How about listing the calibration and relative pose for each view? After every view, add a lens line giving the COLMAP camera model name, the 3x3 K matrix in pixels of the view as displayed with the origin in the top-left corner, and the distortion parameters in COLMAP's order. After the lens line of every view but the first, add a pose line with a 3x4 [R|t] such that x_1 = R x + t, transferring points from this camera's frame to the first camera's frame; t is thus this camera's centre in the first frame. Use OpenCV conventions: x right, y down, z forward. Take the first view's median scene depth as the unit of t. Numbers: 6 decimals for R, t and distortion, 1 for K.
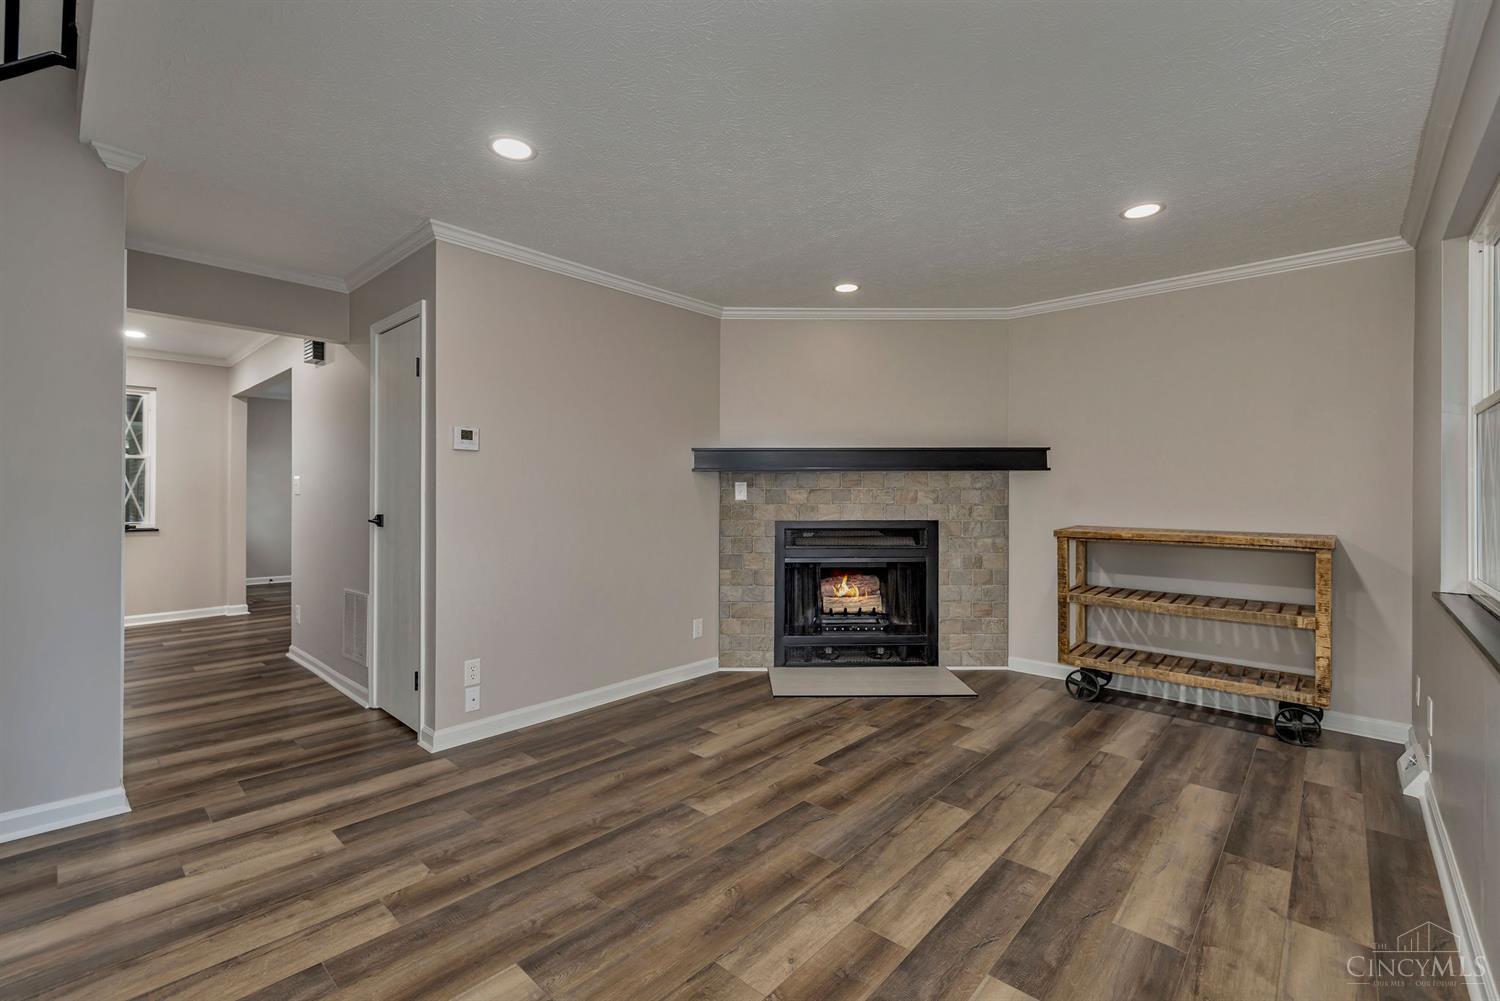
lens RADIAL K [[653.6, 0, 755.4], [0, 653.6, 498.4], [0, 0, 1]] dist [-0.001936, -0.000513]
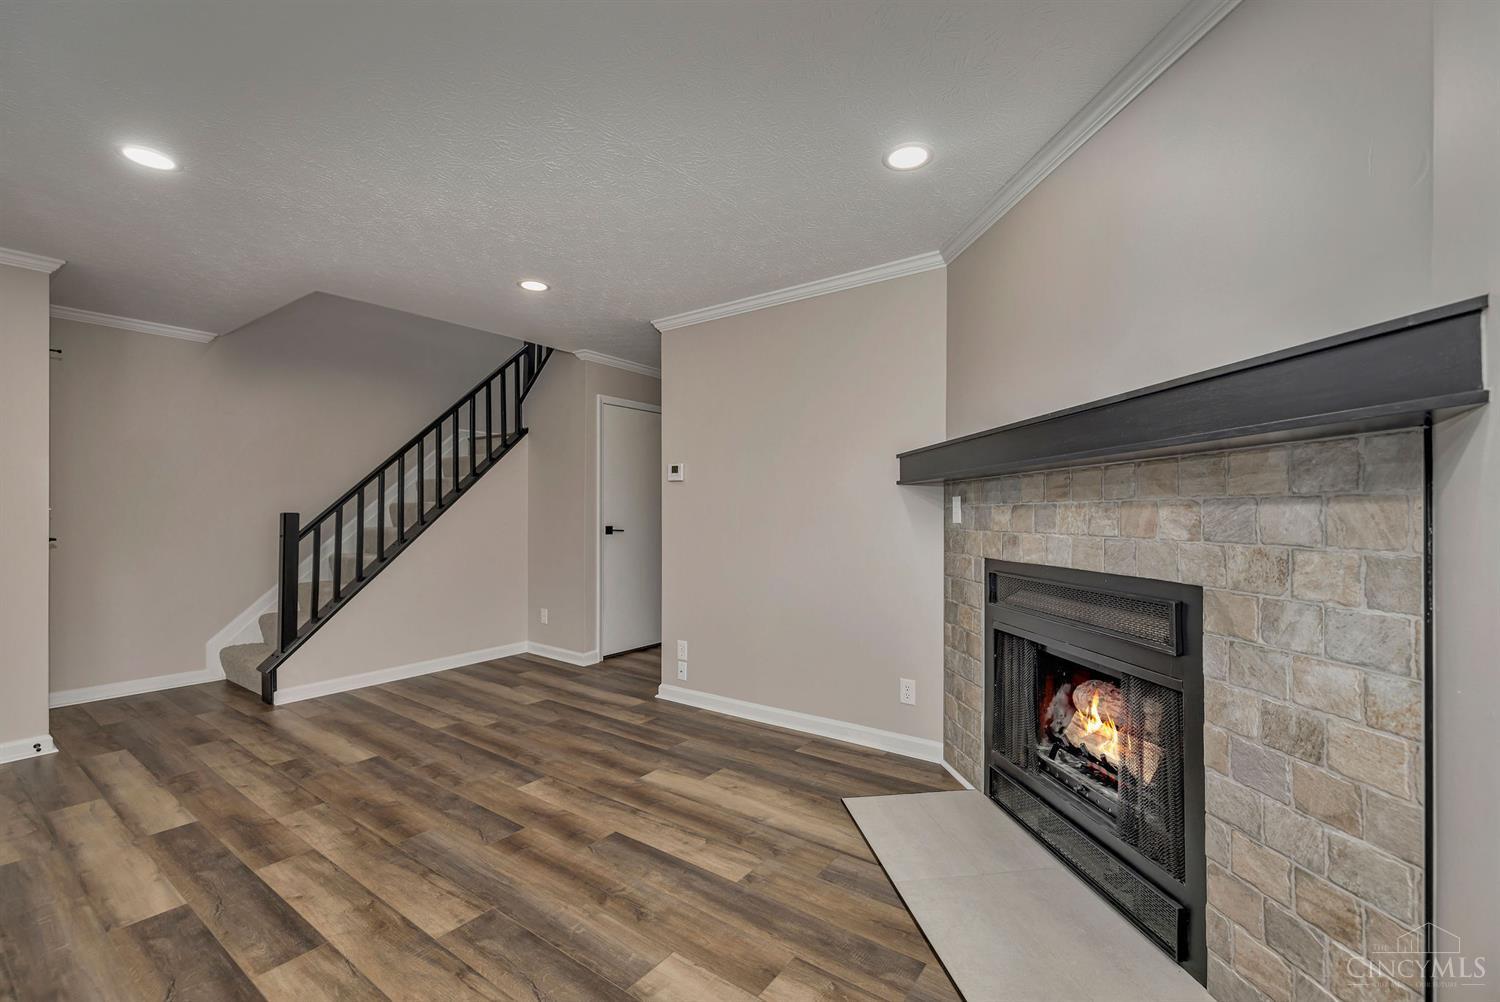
lens RADIAL K [[653.6, 0, 755.4], [0, 653.6, 498.9], [0, 0, 1]] dist [-0.001936, -0.000513]
pose [[0.095170, -0.023120, -0.995192, 0.931542], [-0.010409, 0.999652, -0.024219, -0.005778], [0.995407, 0.012664, 0.094896, 1.065783]]
